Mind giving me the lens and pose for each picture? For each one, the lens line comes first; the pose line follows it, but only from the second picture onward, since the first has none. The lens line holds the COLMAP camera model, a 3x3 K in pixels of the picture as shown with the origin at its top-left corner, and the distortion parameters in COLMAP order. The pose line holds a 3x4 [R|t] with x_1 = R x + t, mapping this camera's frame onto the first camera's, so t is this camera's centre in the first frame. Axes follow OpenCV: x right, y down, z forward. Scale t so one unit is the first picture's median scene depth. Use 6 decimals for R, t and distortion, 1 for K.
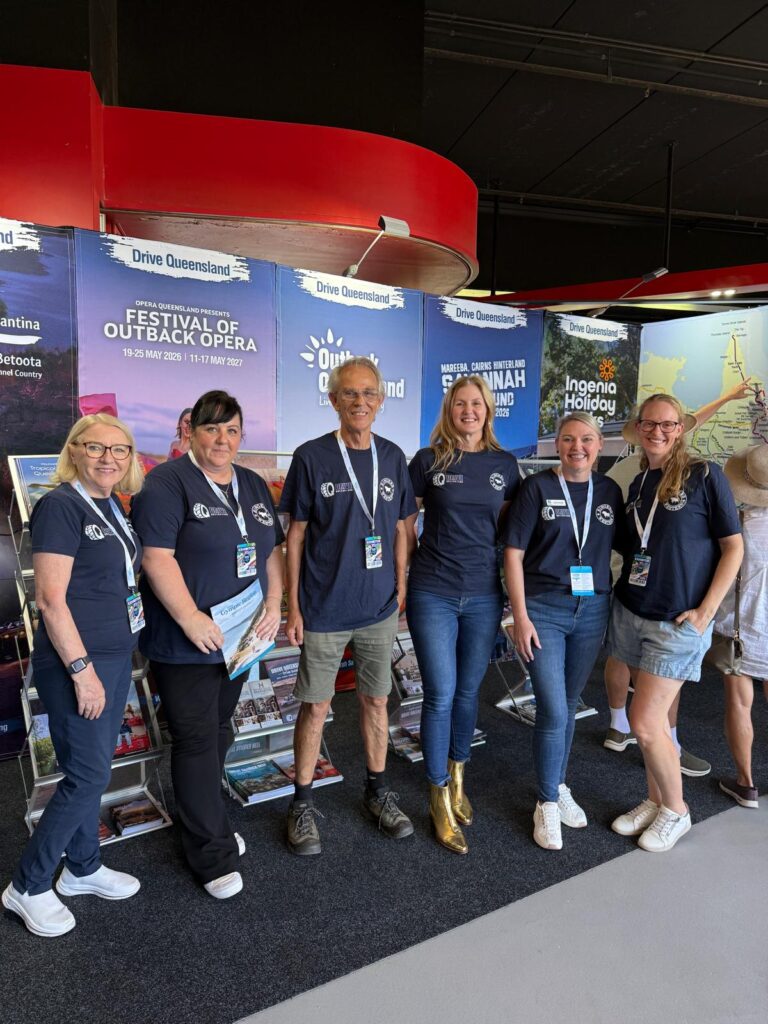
lens RADIAL K [[723.4, 0, 385.4], [0, 723.4, 520.5], [0, 0, 1]] dist [0.165558, -0.328856]
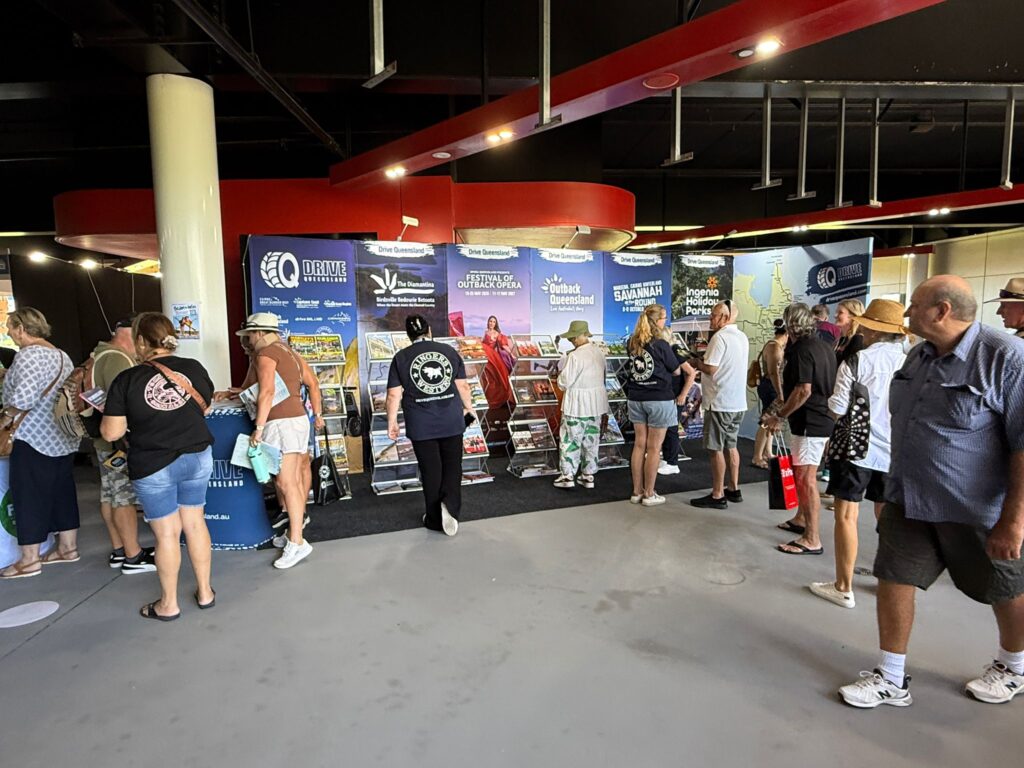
lens RADIAL K [[599.9, 0, 509.4], [0, 599.9, 389.8], [0, 0, 1]] dist [0.001524, -0.000461]
pose [[0.981466, -0.011065, -0.191317, 0.103769], [0.012227, 0.999913, 0.004892, 0.051134], [0.191247, -0.007141, 0.981516, -0.620175]]
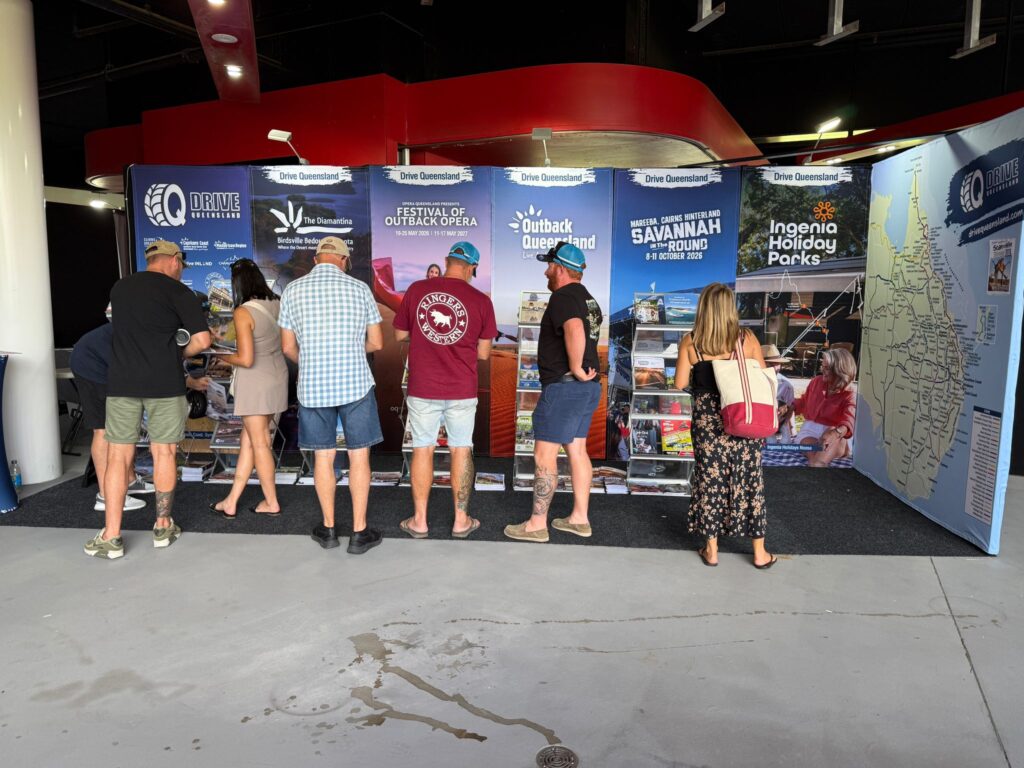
lens RADIAL K [[694.2, 0, 512.0], [0, 694.2, 384.0], [0, 0, 1]] dist [0.139732, -0.264367]
pose [[0.798188, 0.065059, -0.598885, 0.651512], [-0.053816, 0.997877, 0.036678, 0.038865], [0.599999, 0.002953, 0.799995, -0.117735]]
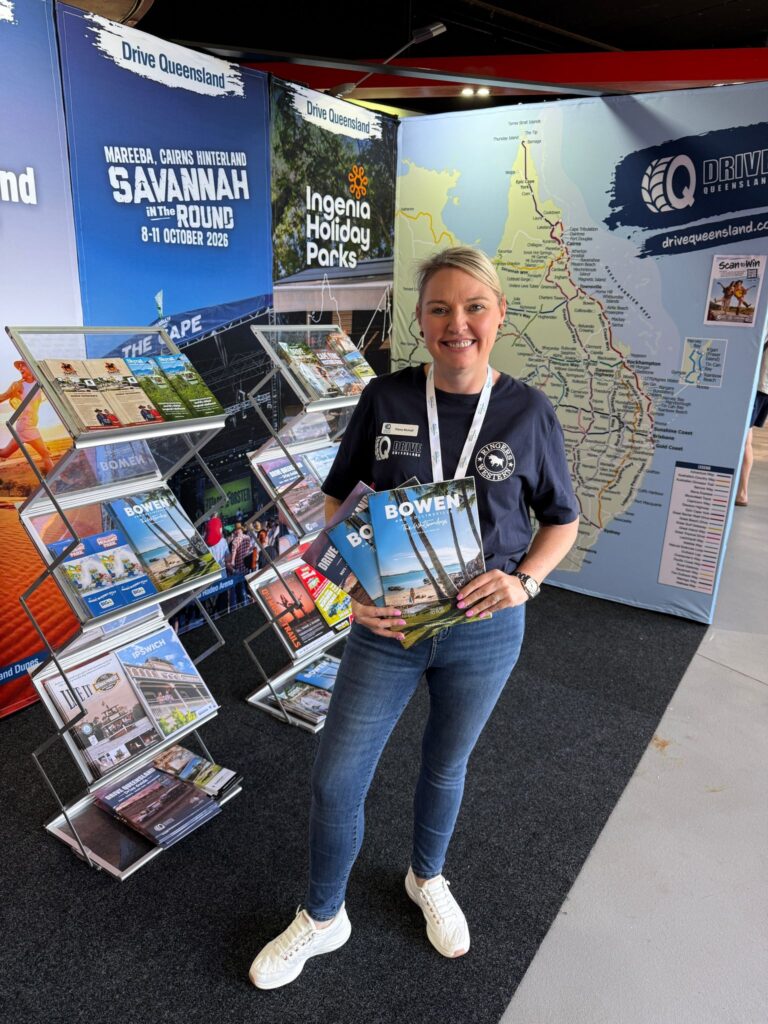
lens RADIAL K [[722.5, 0, 386.1], [0, 722.5, 517.7], [0, 0, 1]] dist [0.026334, -0.048976]
pose [[0.920626, -0.112228, 0.373968, 0.034315], [0.030548, 0.975567, 0.217568, -0.047307], [-0.389248, -0.188875, 0.901561, 0.342978]]
